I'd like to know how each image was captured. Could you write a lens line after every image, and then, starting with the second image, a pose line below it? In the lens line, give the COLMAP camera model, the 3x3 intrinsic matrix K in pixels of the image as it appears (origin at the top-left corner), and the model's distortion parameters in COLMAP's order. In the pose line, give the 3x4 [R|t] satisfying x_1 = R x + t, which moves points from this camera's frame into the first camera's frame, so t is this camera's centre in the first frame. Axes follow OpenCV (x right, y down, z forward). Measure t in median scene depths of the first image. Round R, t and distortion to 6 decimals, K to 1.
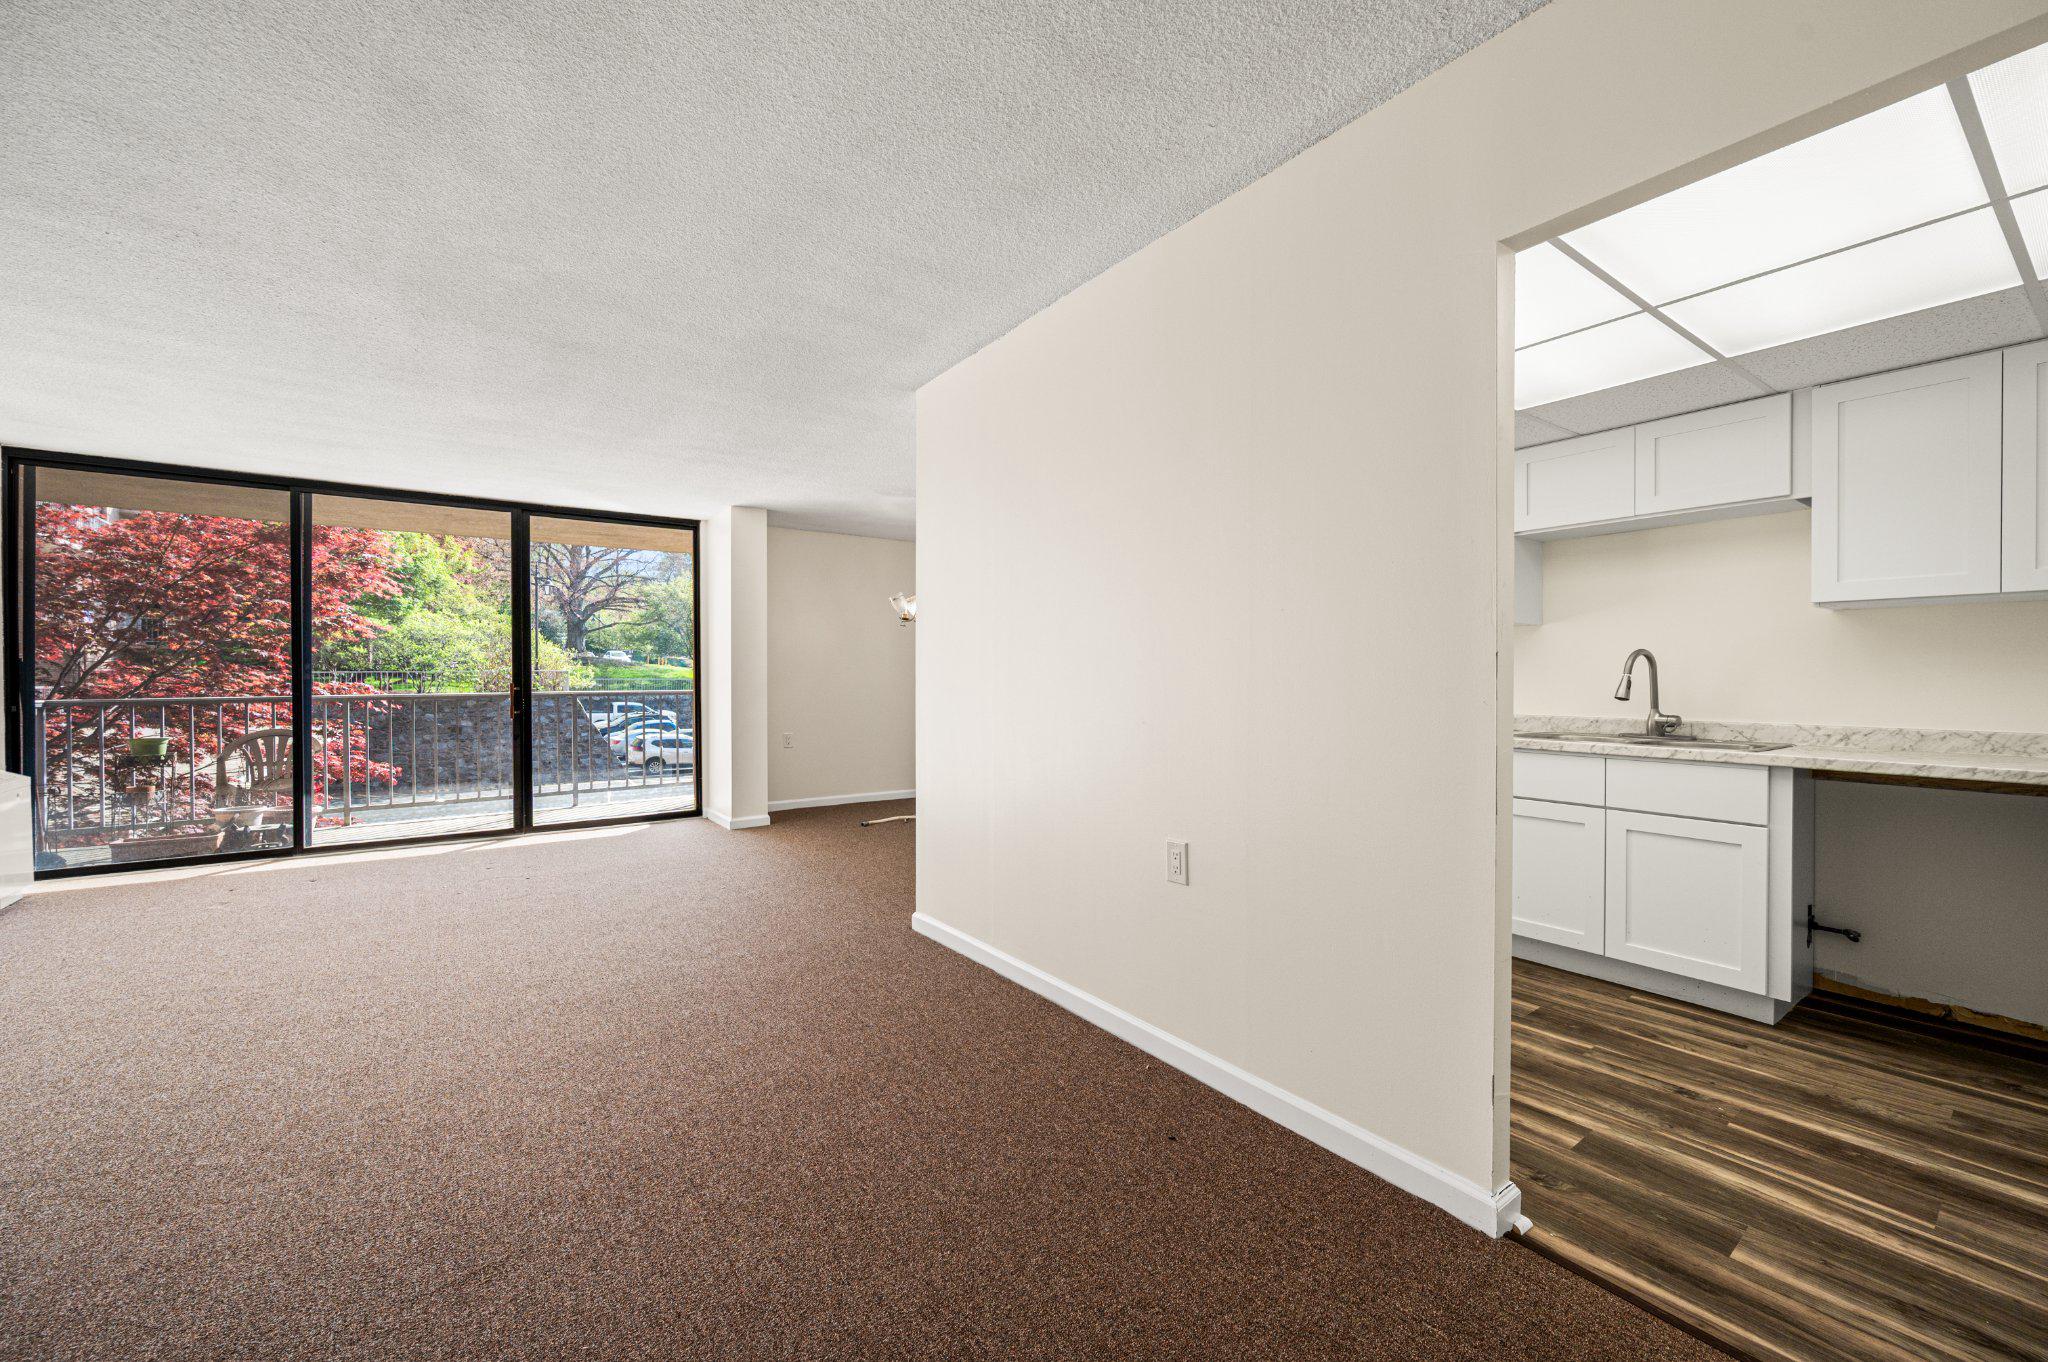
lens RADIAL K [[807.2, 0, 1025.7], [0, 807.2, 688.5], [0, 0, 1]] dist [-0.000323, 0.000206]
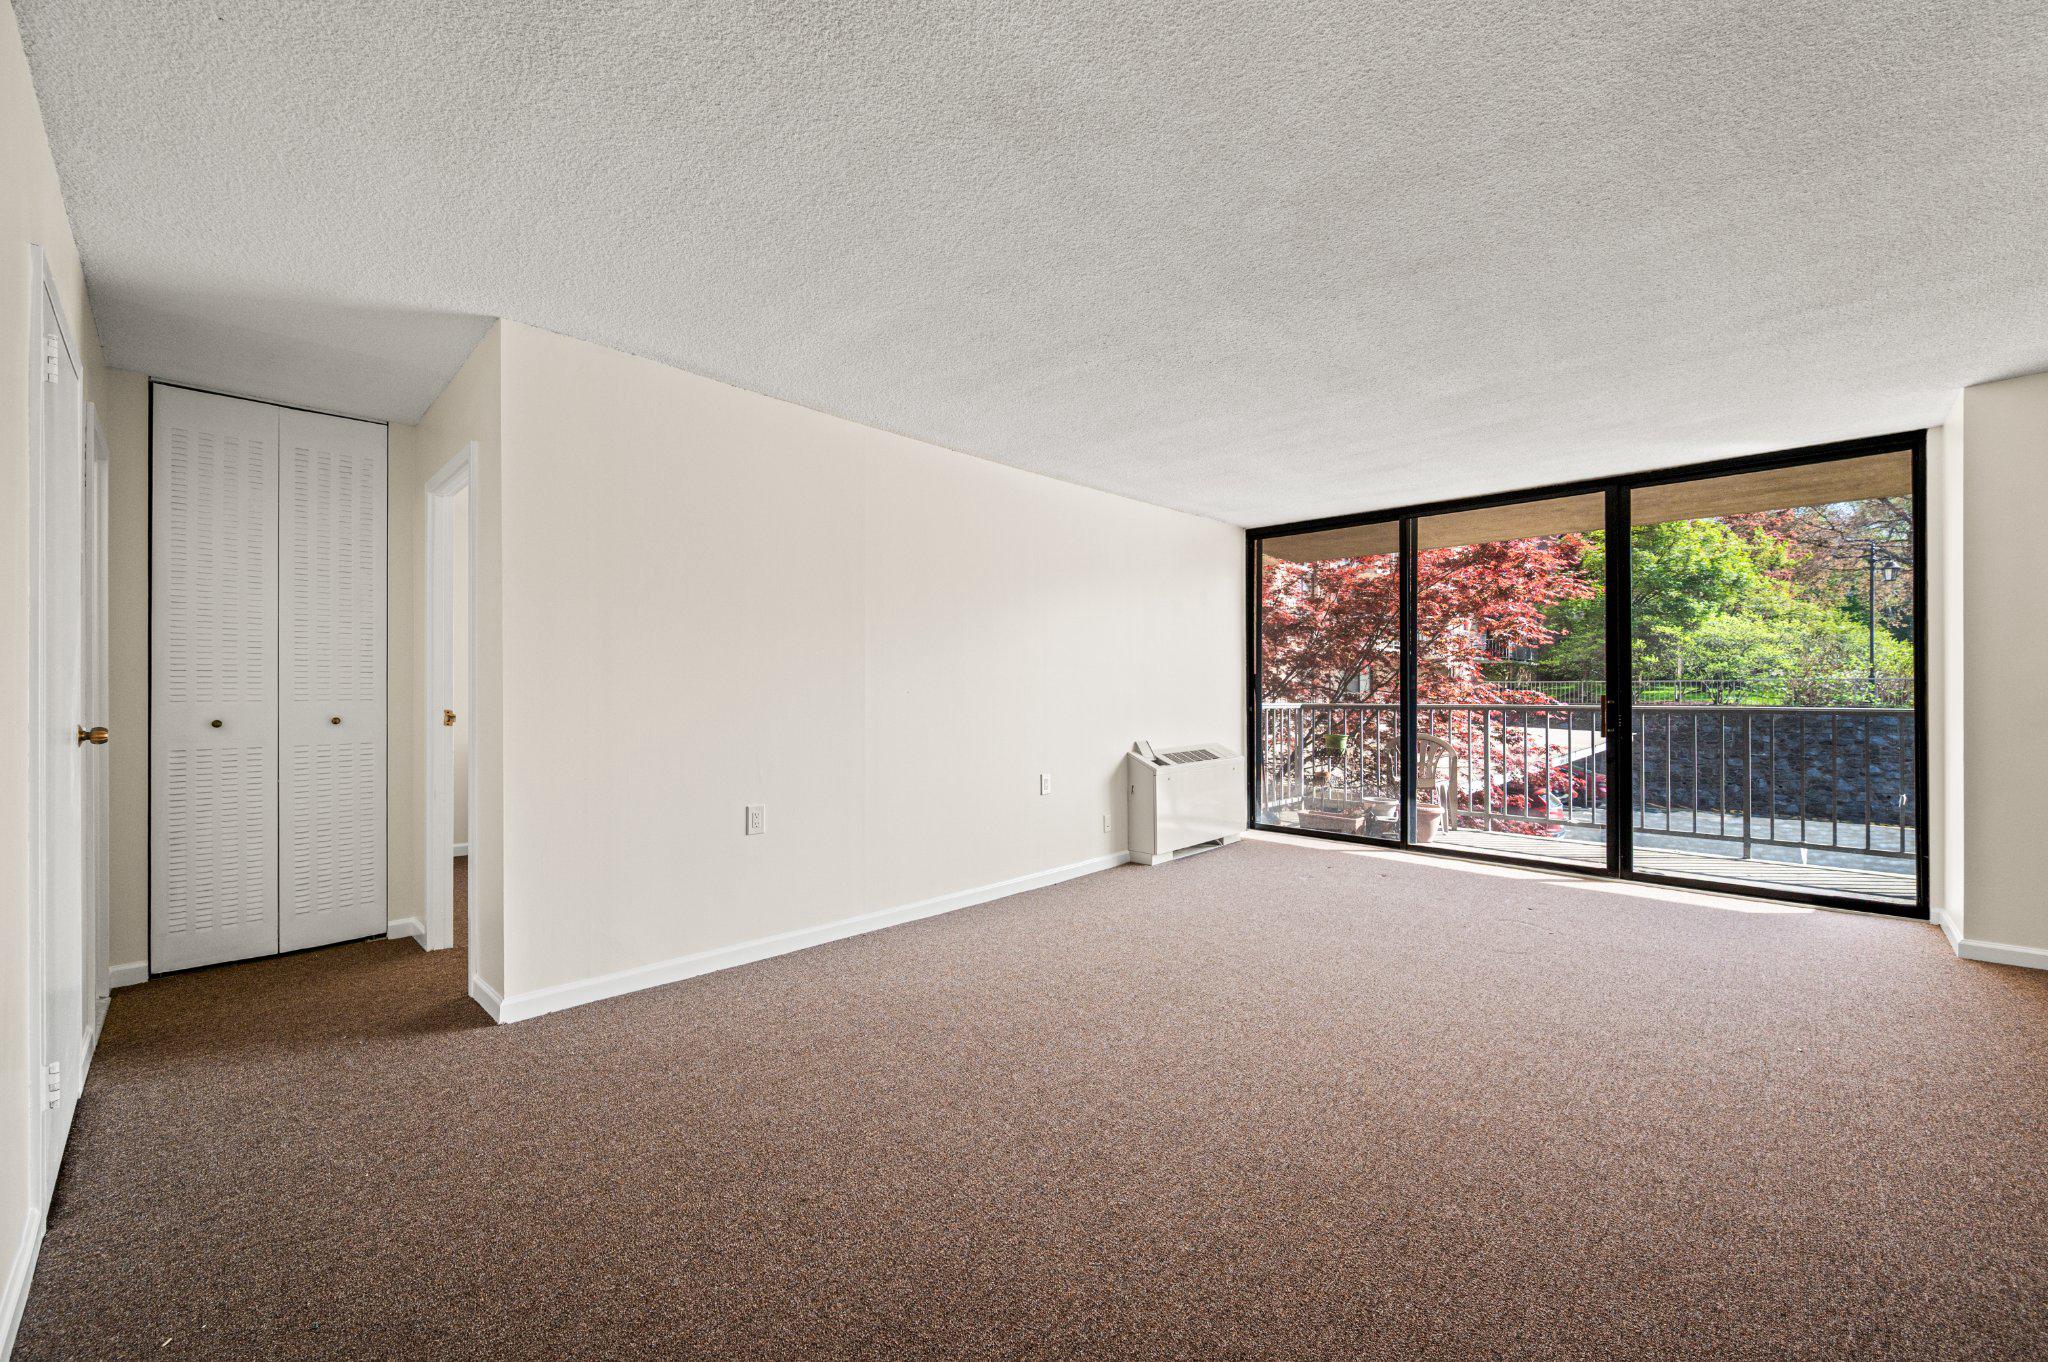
lens RADIAL K [[807.2, 0, 1025.7], [0, 807.2, 688.5], [0, 0, 1]] dist [-0.000323, 0.000206]
pose [[0.192521, 0.004696, -0.981282, 0.045949], [-0.015546, 0.999878, 0.001734, -0.003699], [0.981170, 0.014921, 0.192570, 0.170117]]
